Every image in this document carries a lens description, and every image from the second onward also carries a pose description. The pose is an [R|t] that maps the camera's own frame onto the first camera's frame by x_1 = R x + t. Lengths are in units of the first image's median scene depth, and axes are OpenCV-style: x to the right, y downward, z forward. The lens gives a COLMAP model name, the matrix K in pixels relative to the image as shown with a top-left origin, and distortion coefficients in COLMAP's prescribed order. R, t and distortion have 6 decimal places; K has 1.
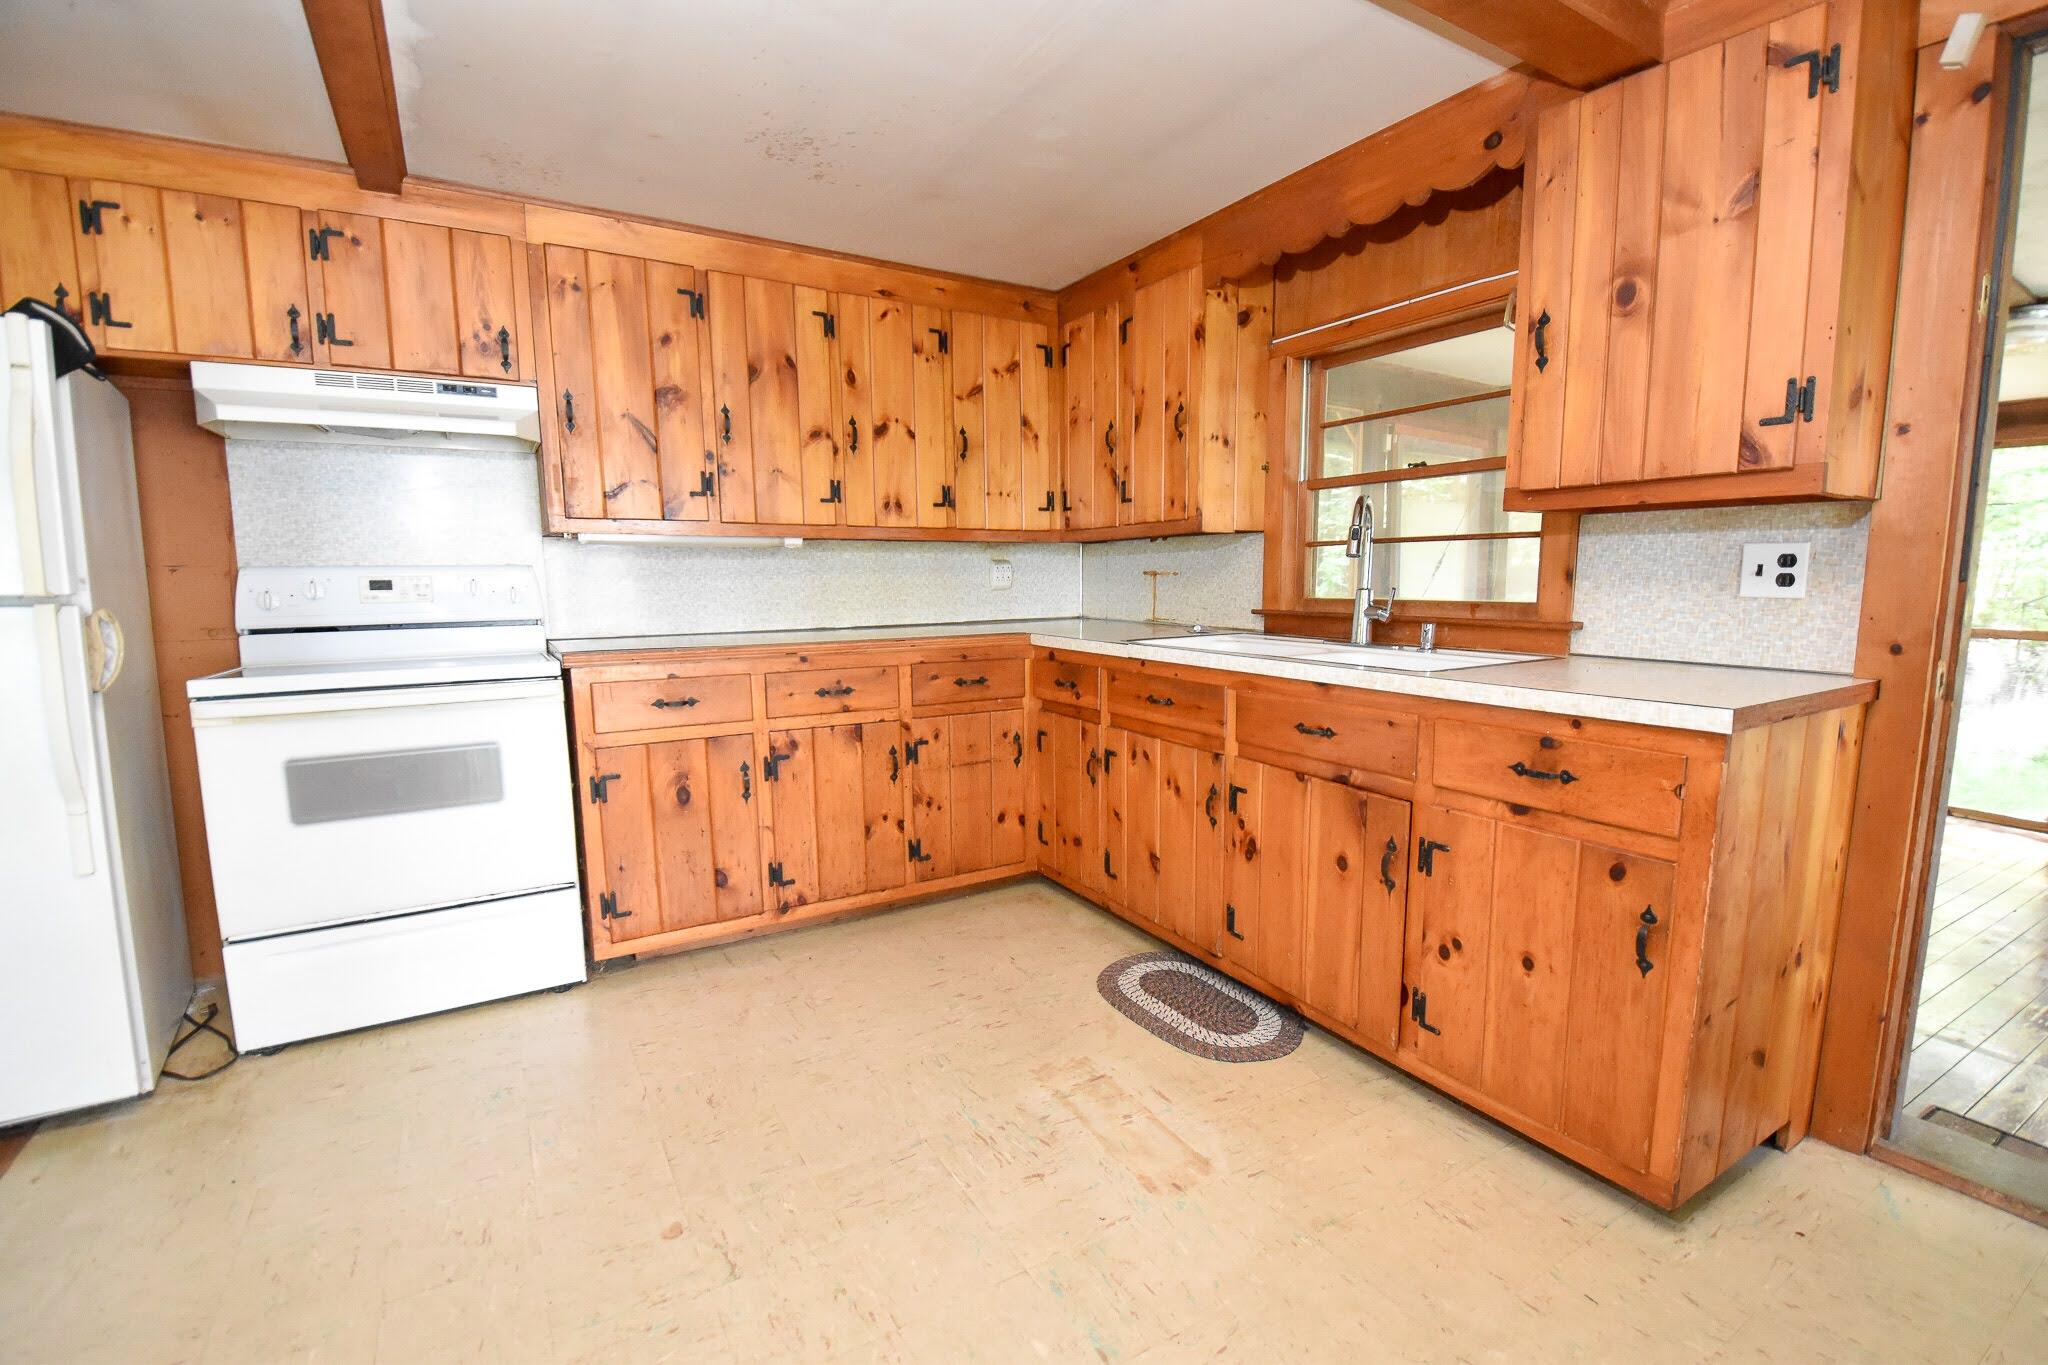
lens RADIAL K [[900.0, 0, 1007.0], [0, 900.0, 692.3], [0, 0, 1]] dist [-0.006382, -0.009790]
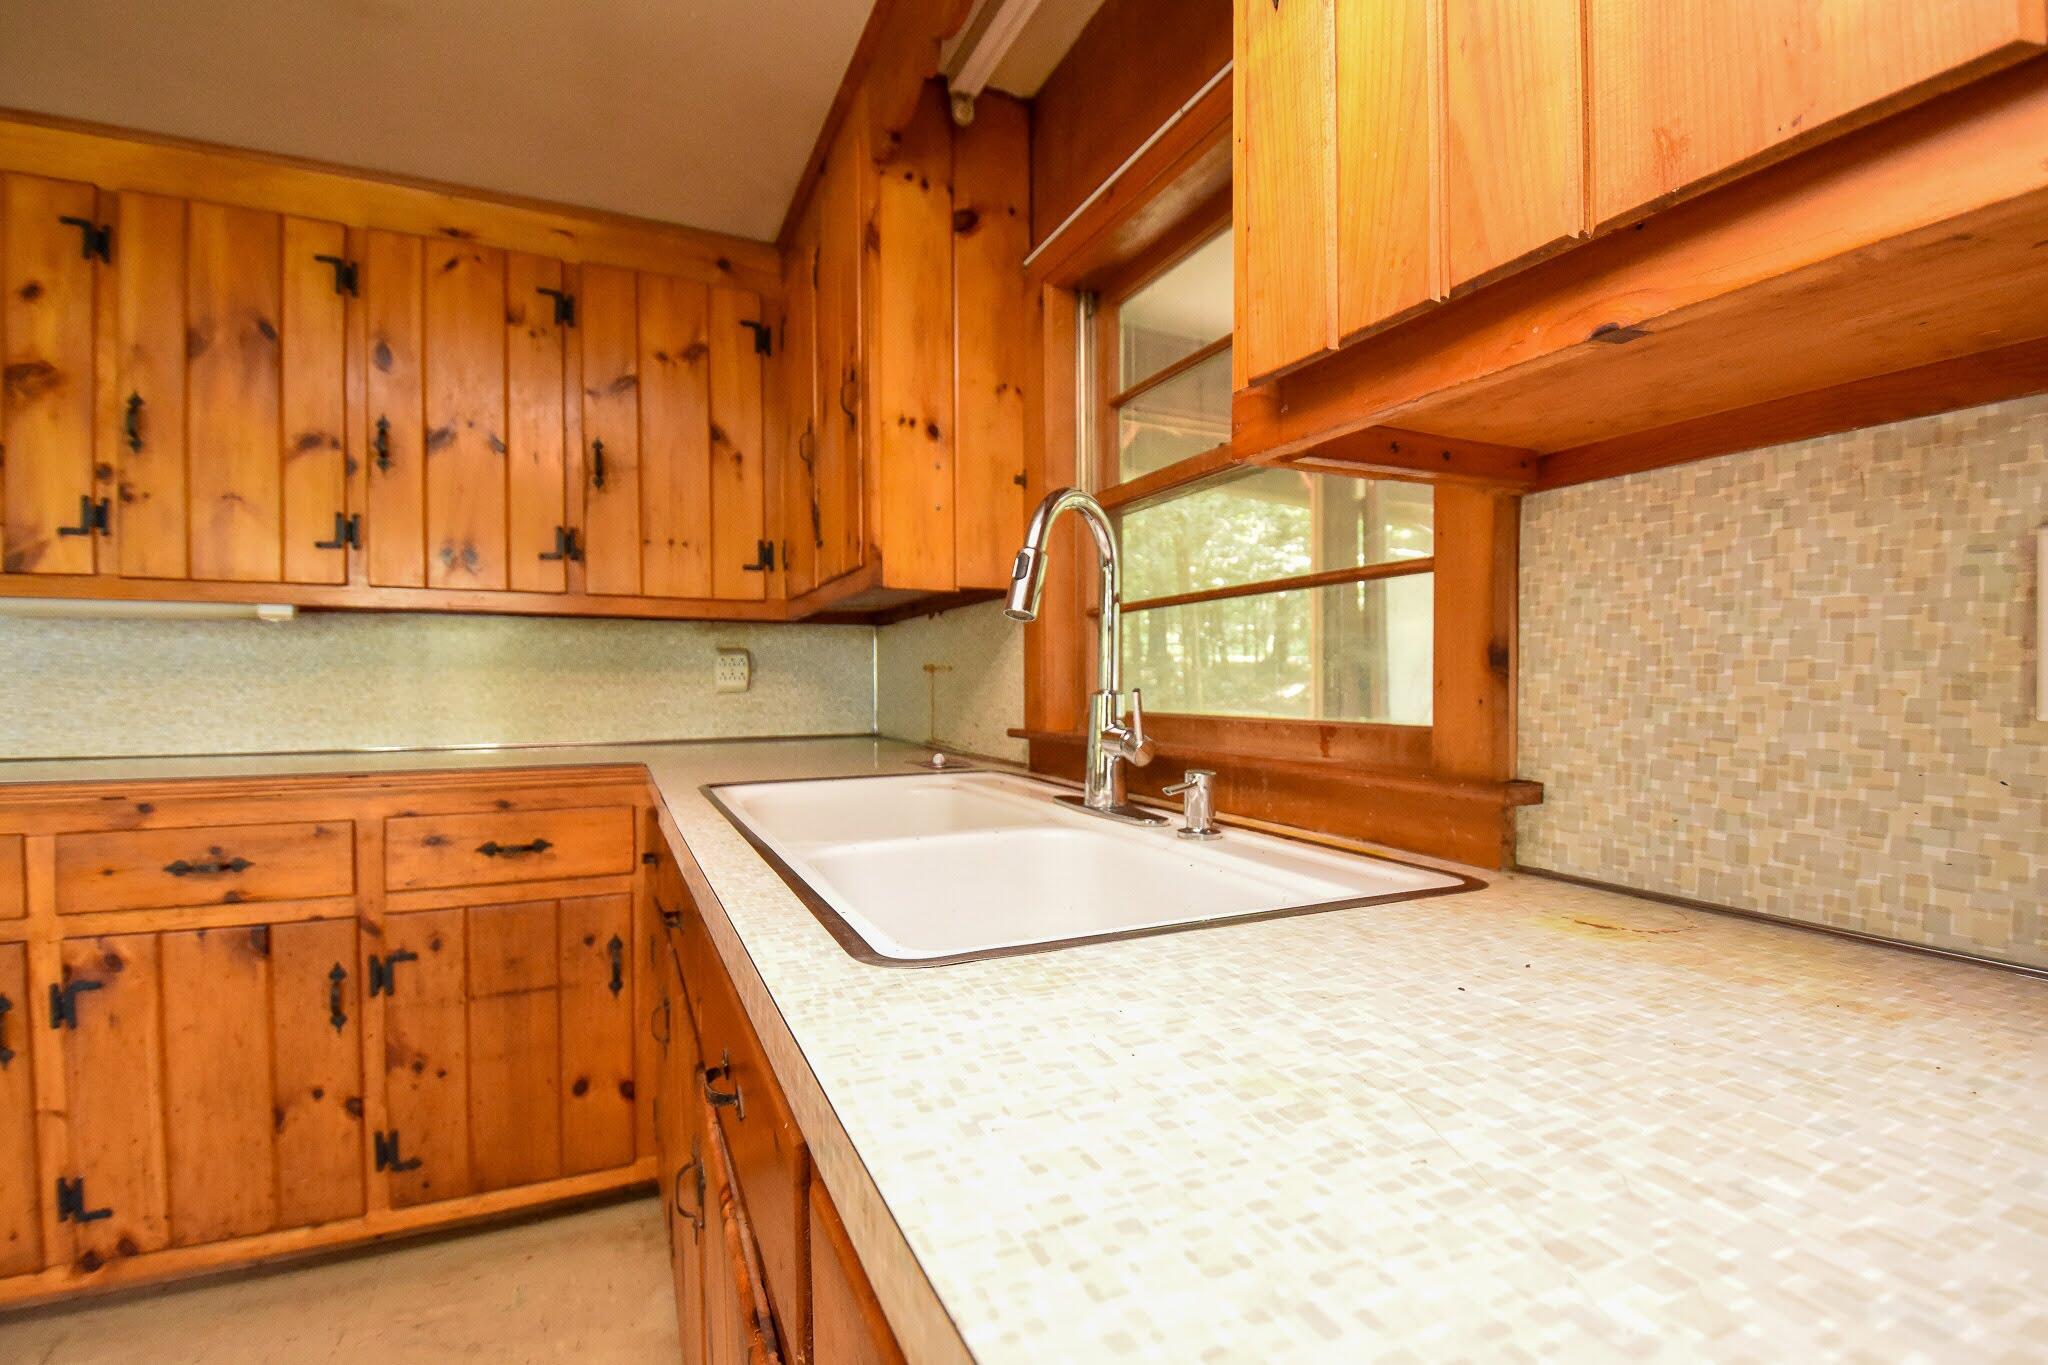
lens RADIAL K [[900.0, 0, 1033.6], [0, 900.0, 689.7], [0, 0, 1]] dist [-0.006382, -0.009790]
pose [[0.994977, 0.007521, -0.099817, 0.358692], [-0.019550, 0.992571, -0.120084, -0.051736], [0.098173, 0.121432, 0.987733, 0.466179]]
